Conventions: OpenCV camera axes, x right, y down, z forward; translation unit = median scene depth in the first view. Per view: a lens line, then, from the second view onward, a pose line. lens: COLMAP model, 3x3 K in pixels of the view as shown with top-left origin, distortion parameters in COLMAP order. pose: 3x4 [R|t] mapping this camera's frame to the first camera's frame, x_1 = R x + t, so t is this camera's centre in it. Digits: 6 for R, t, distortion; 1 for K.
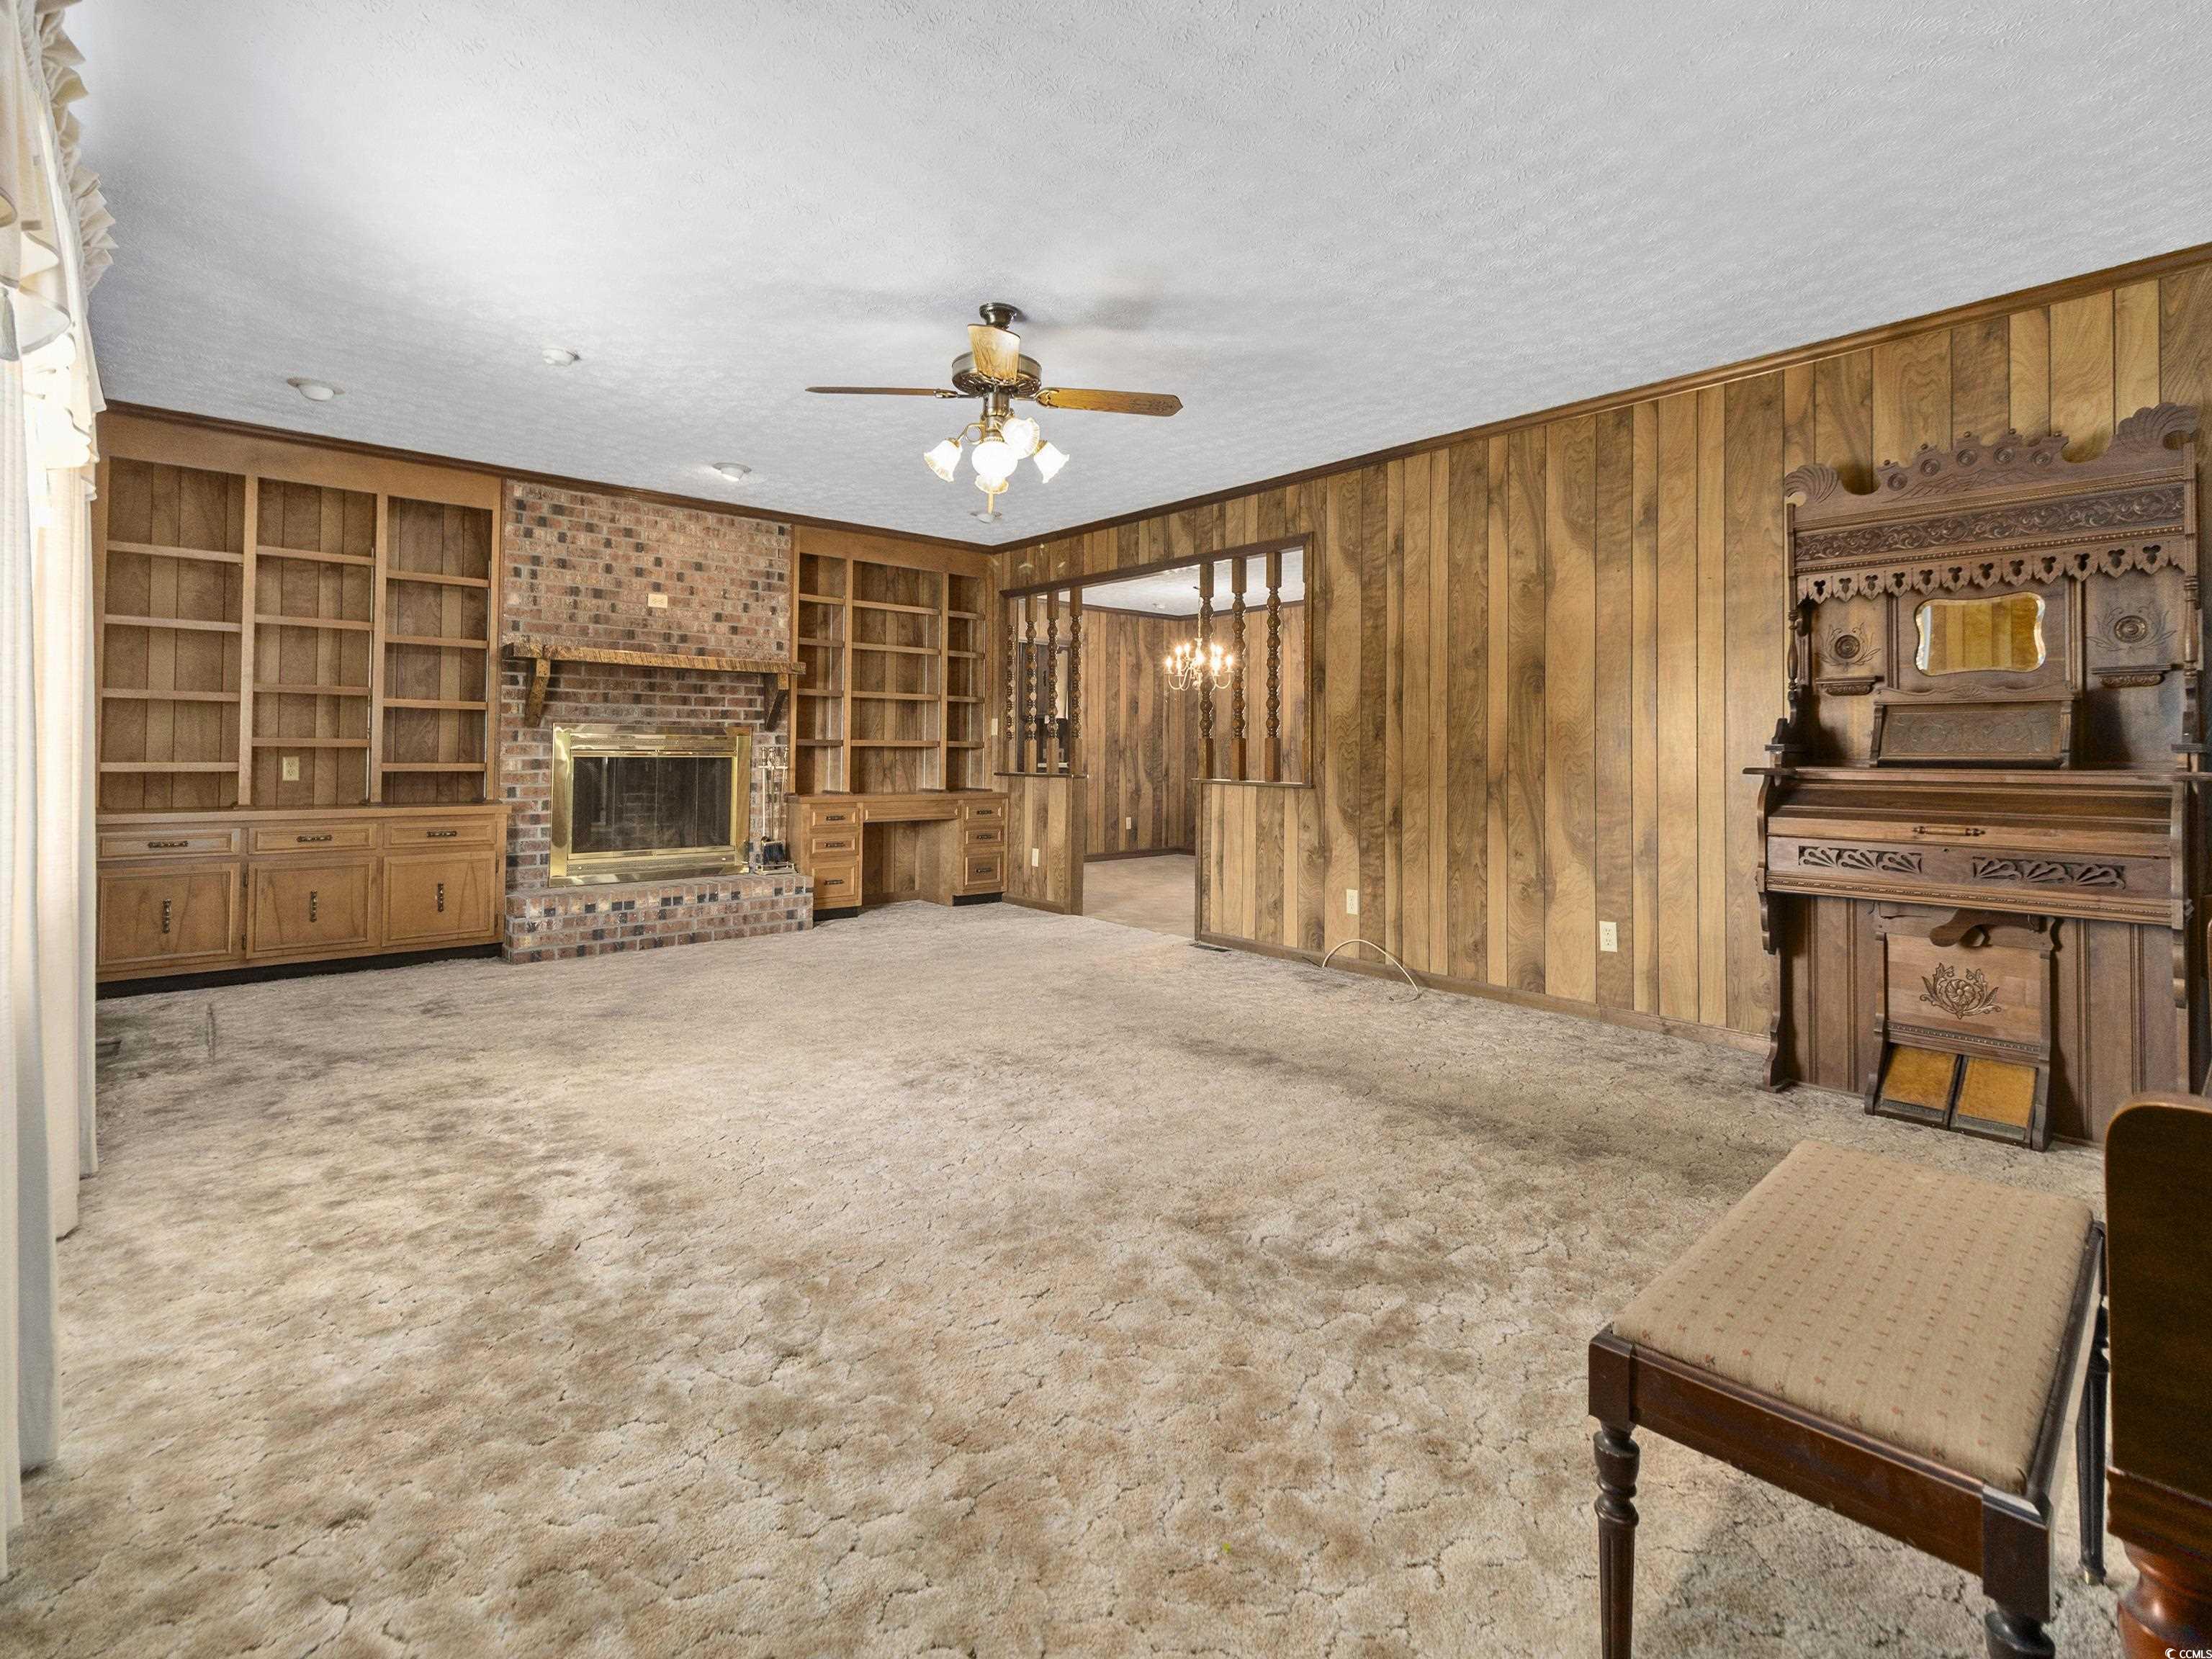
lens RADIAL K [[1026.6, 0, 1111.2], [0, 1026.6, 731.5], [0, 0, 1]] dist [-0.000258, -0.000256]
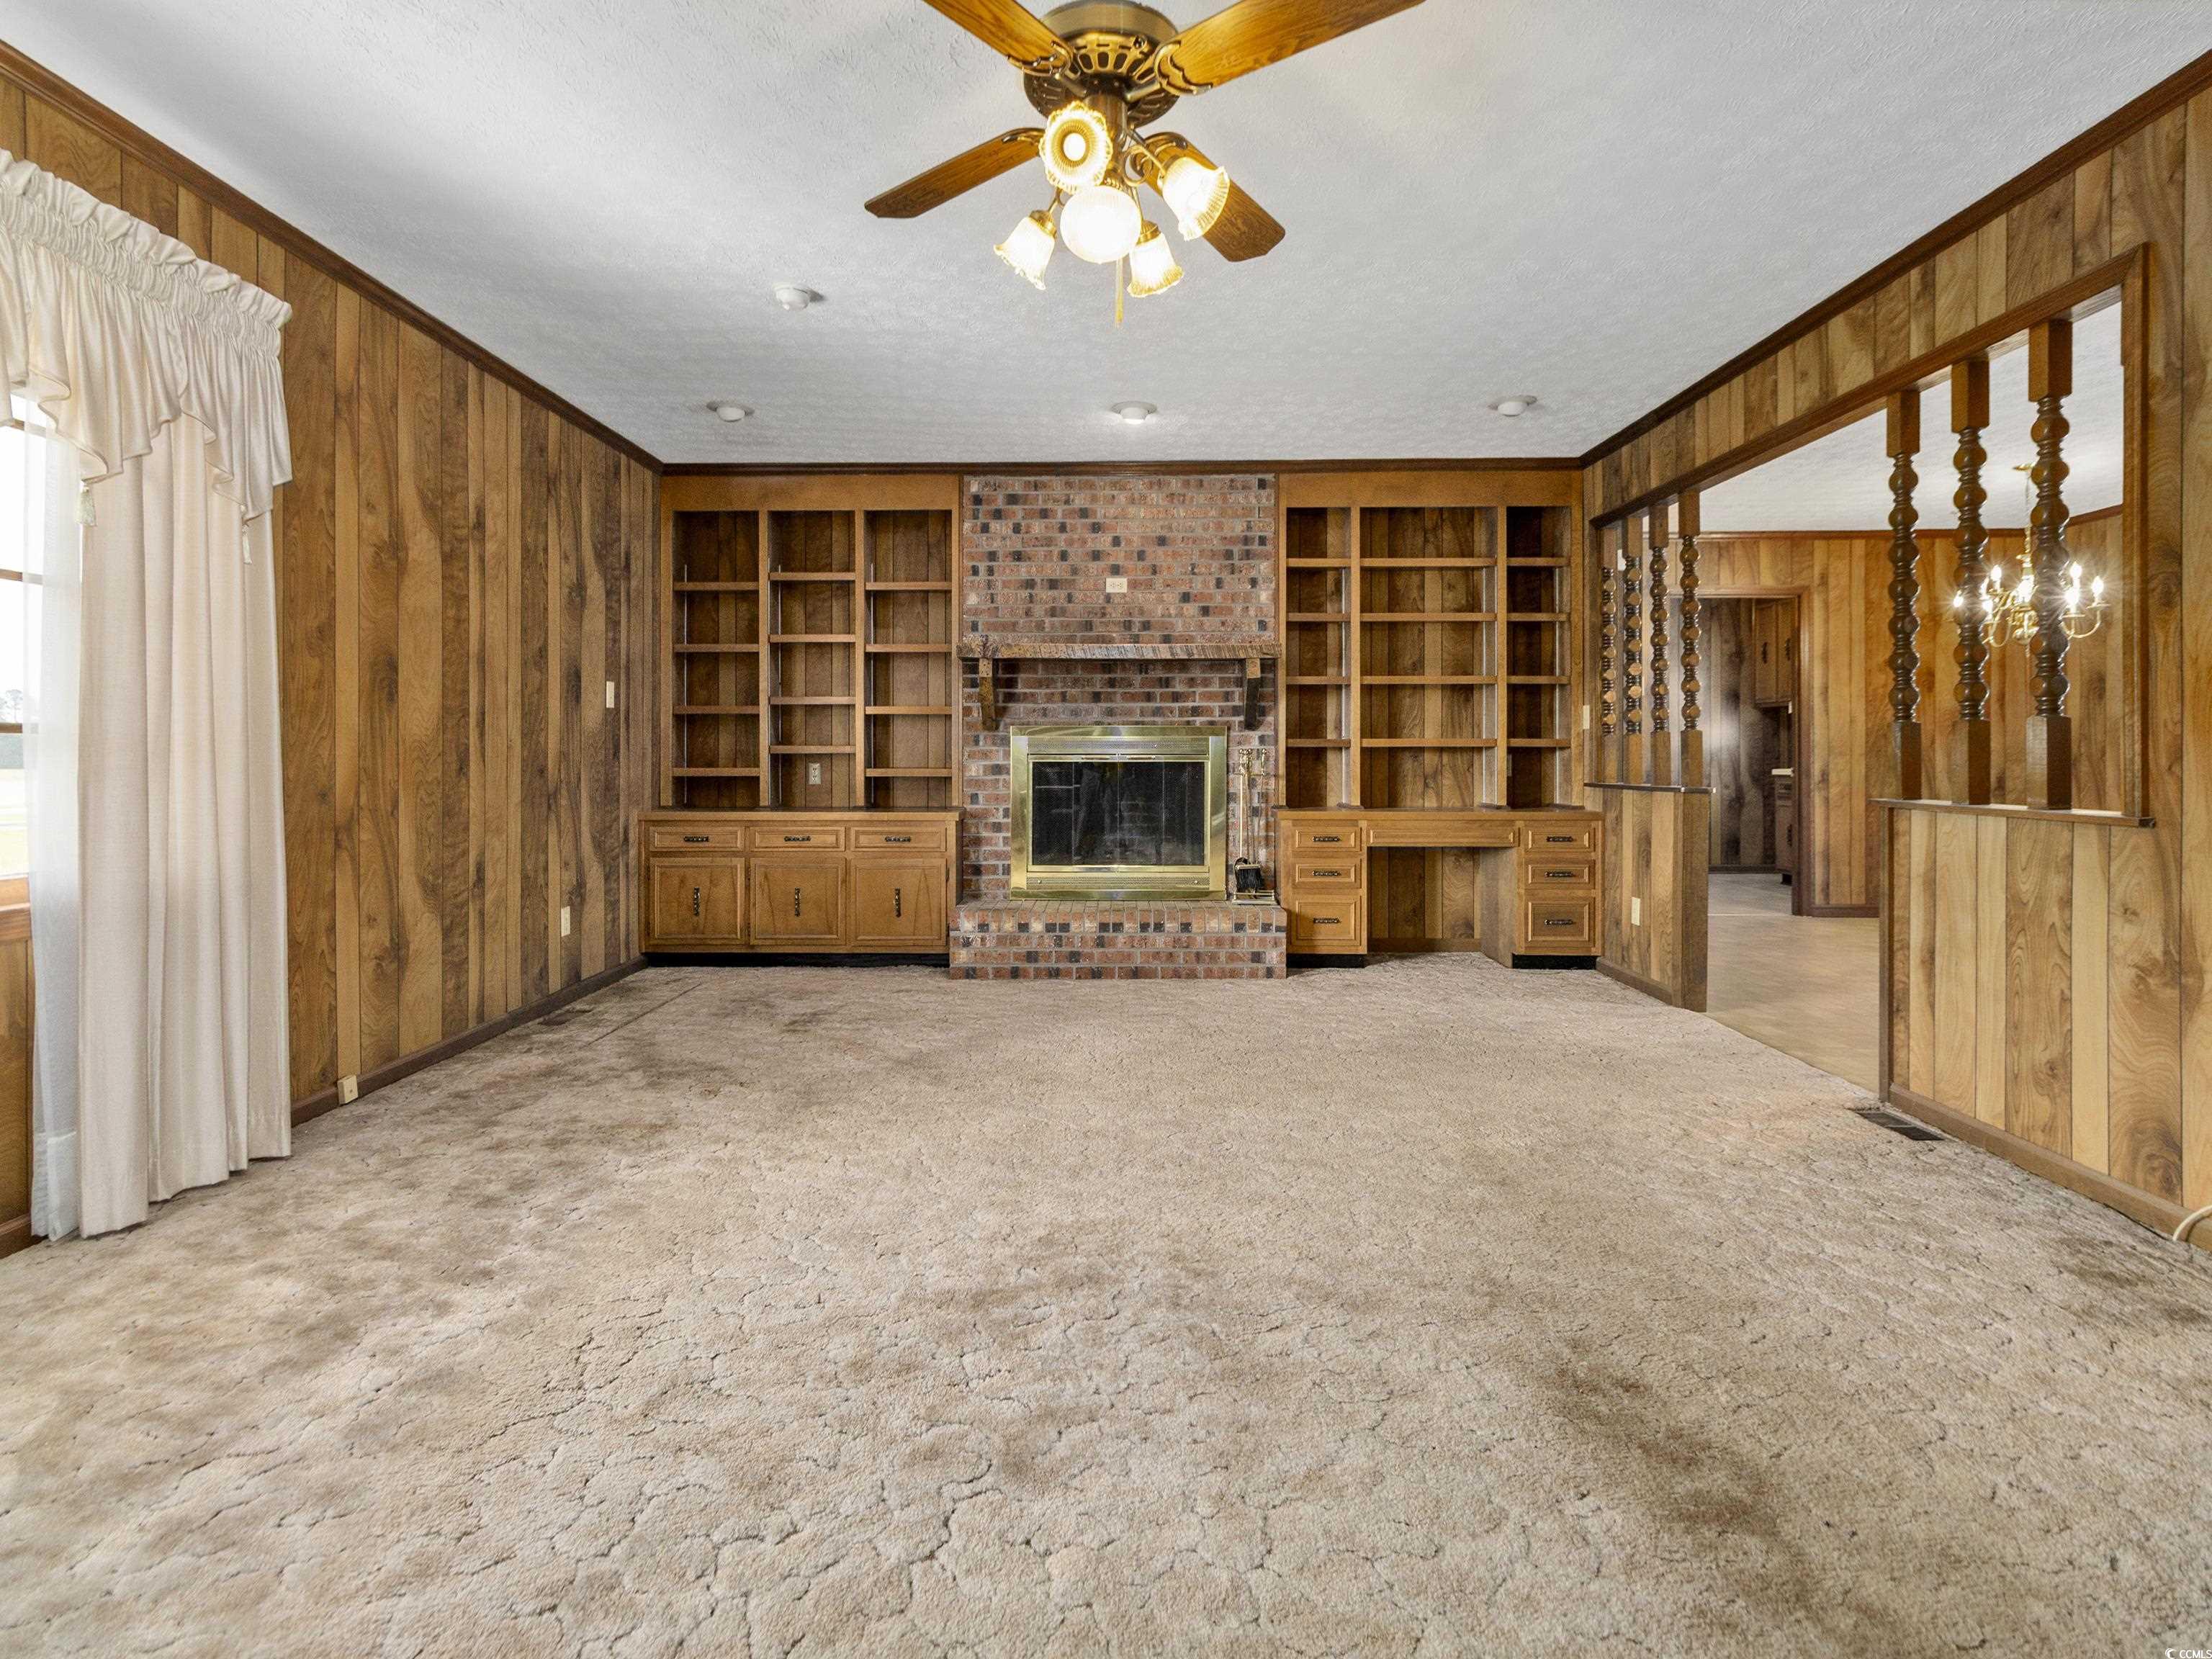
lens RADIAL K [[1033.2, 0, 1106.4], [0, 1033.2, 753.5], [0, 0, 1]] dist [0.004431, 0.000407]
pose [[0.738348, -0.009318, -0.674355, 0.153412], [0.020302, 0.999758, 0.008415, 0.010074], [0.674114, -0.019904, 0.738359, 0.338059]]
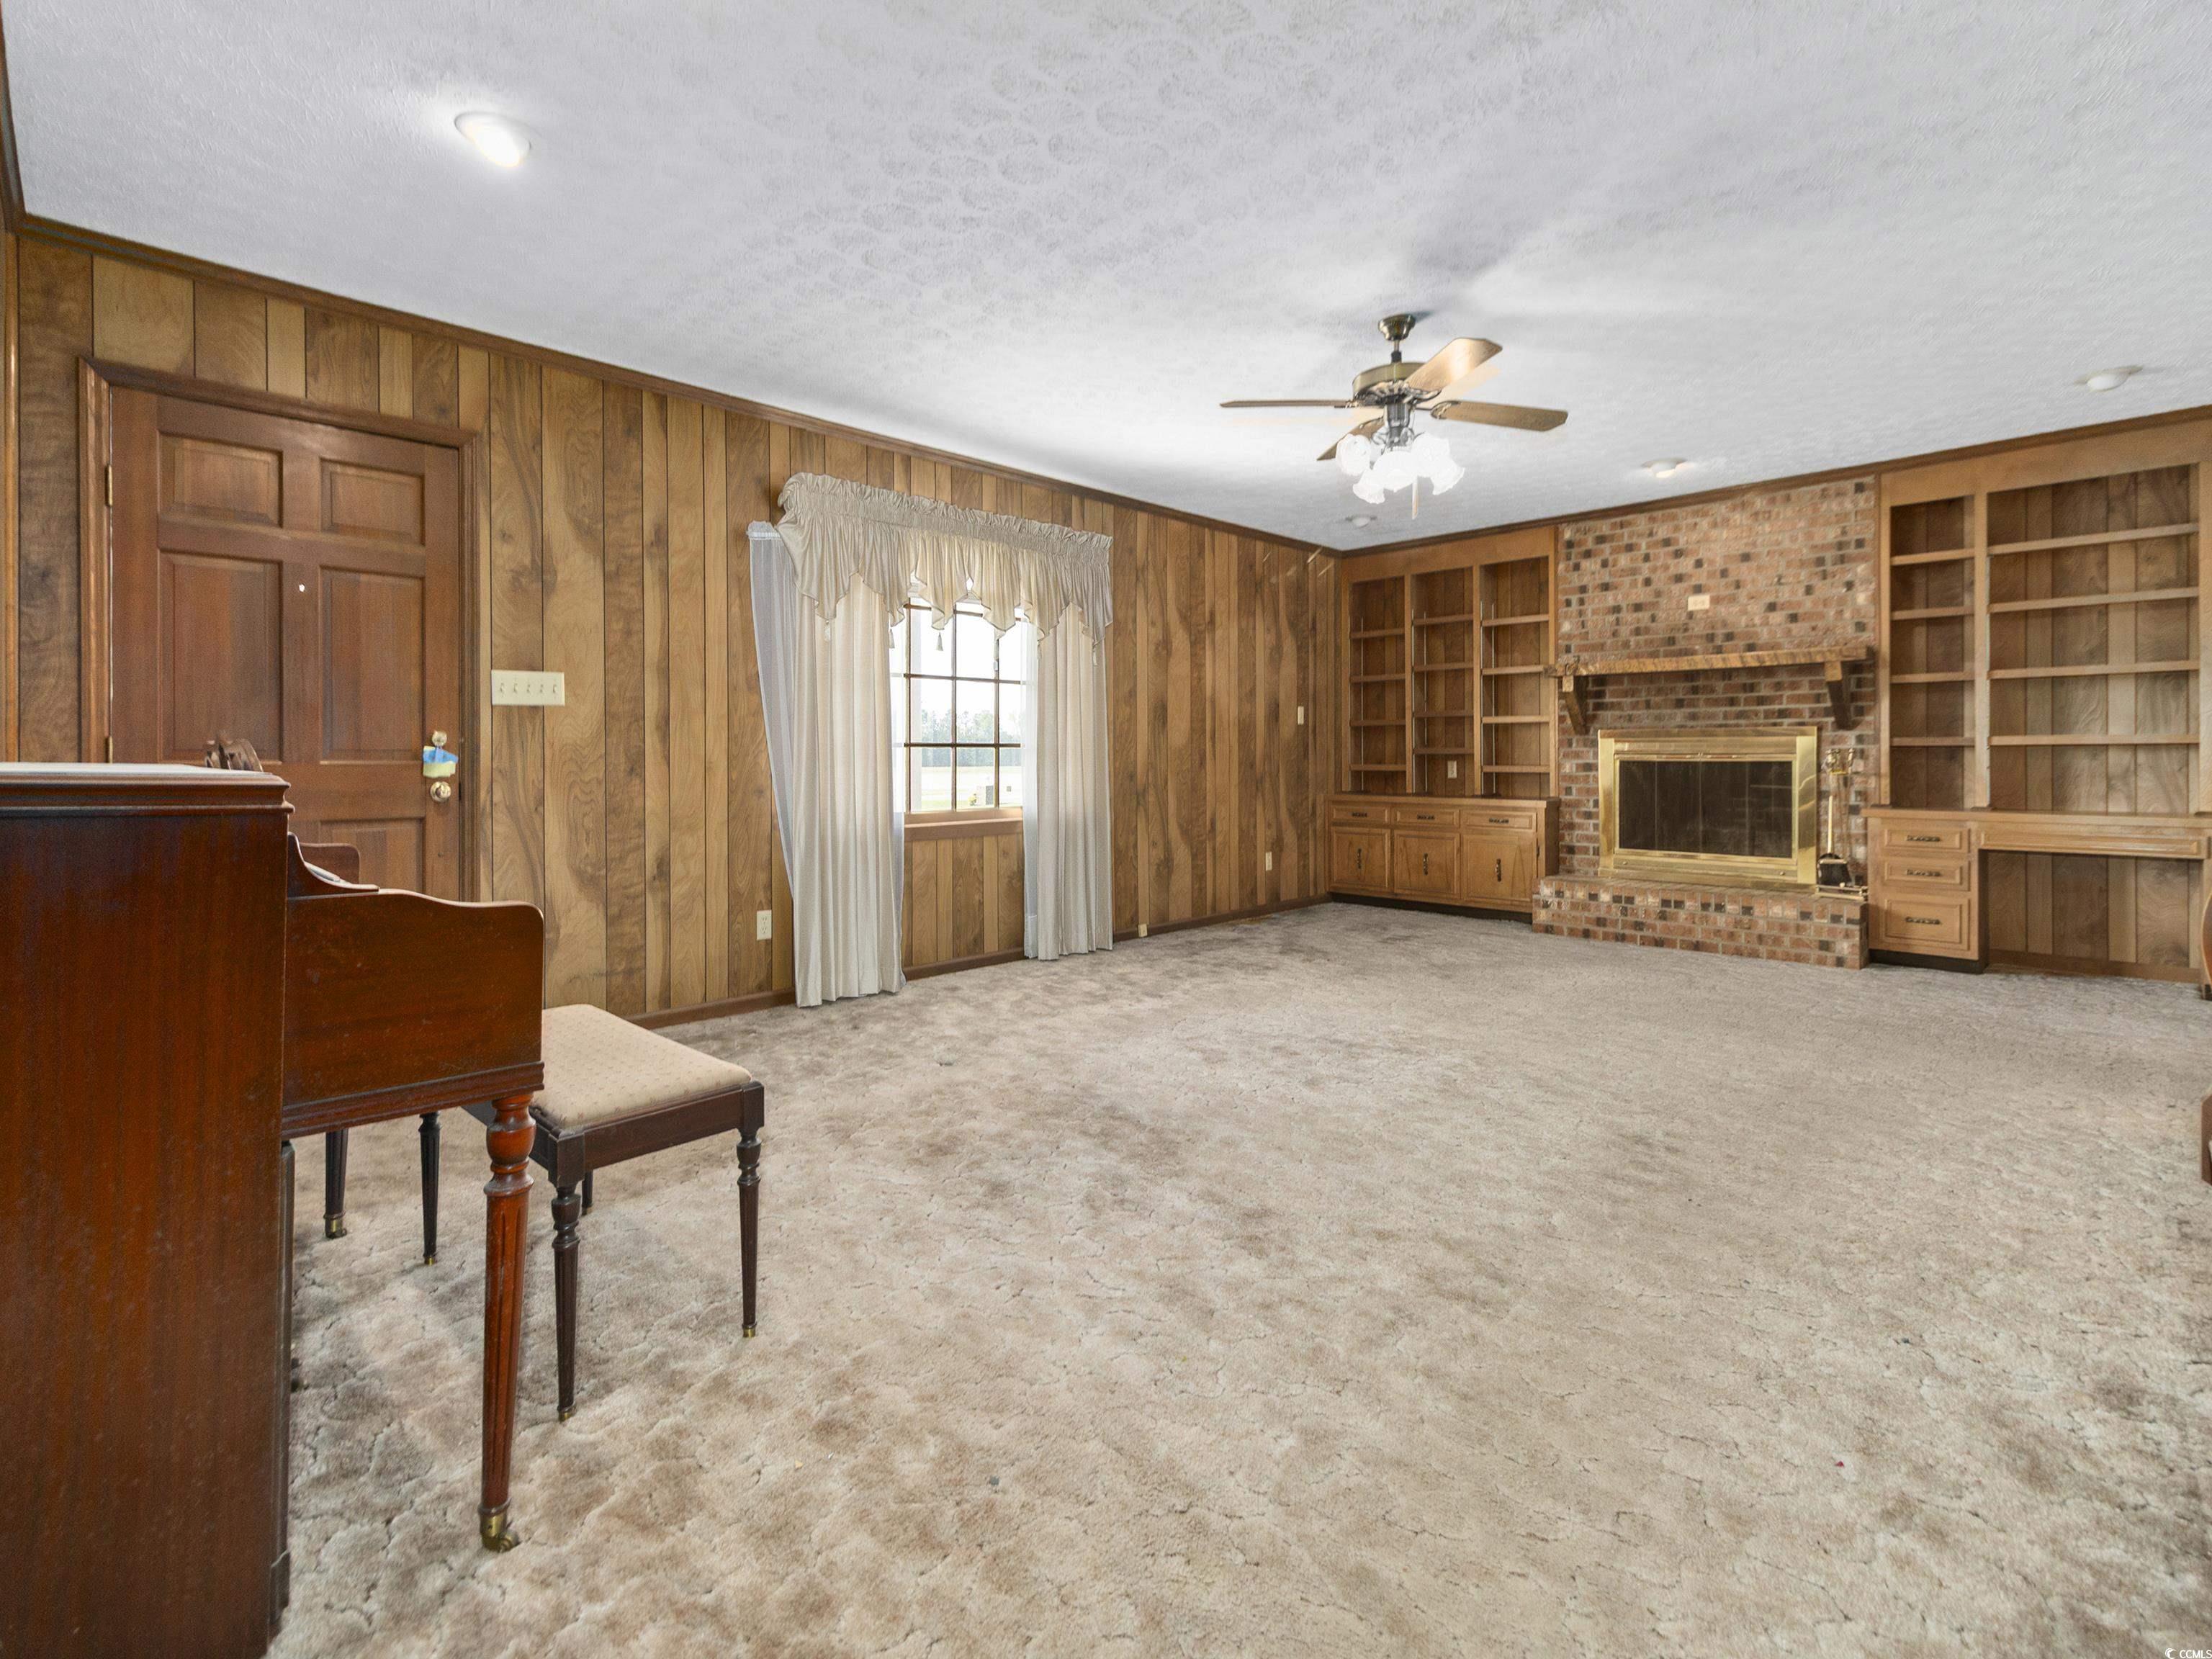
lens RADIAL K [[1036.8, 0, 1113.7], [0, 1036.8, 756.6], [0, 0, 1]] dist [0.007424, 0.000182]
pose [[0.067099, -0.007270, -0.997720, 0.525720], [0.024779, 0.999677, -0.005618, 0.012745], [0.997439, -0.024345, 0.067258, 0.371964]]
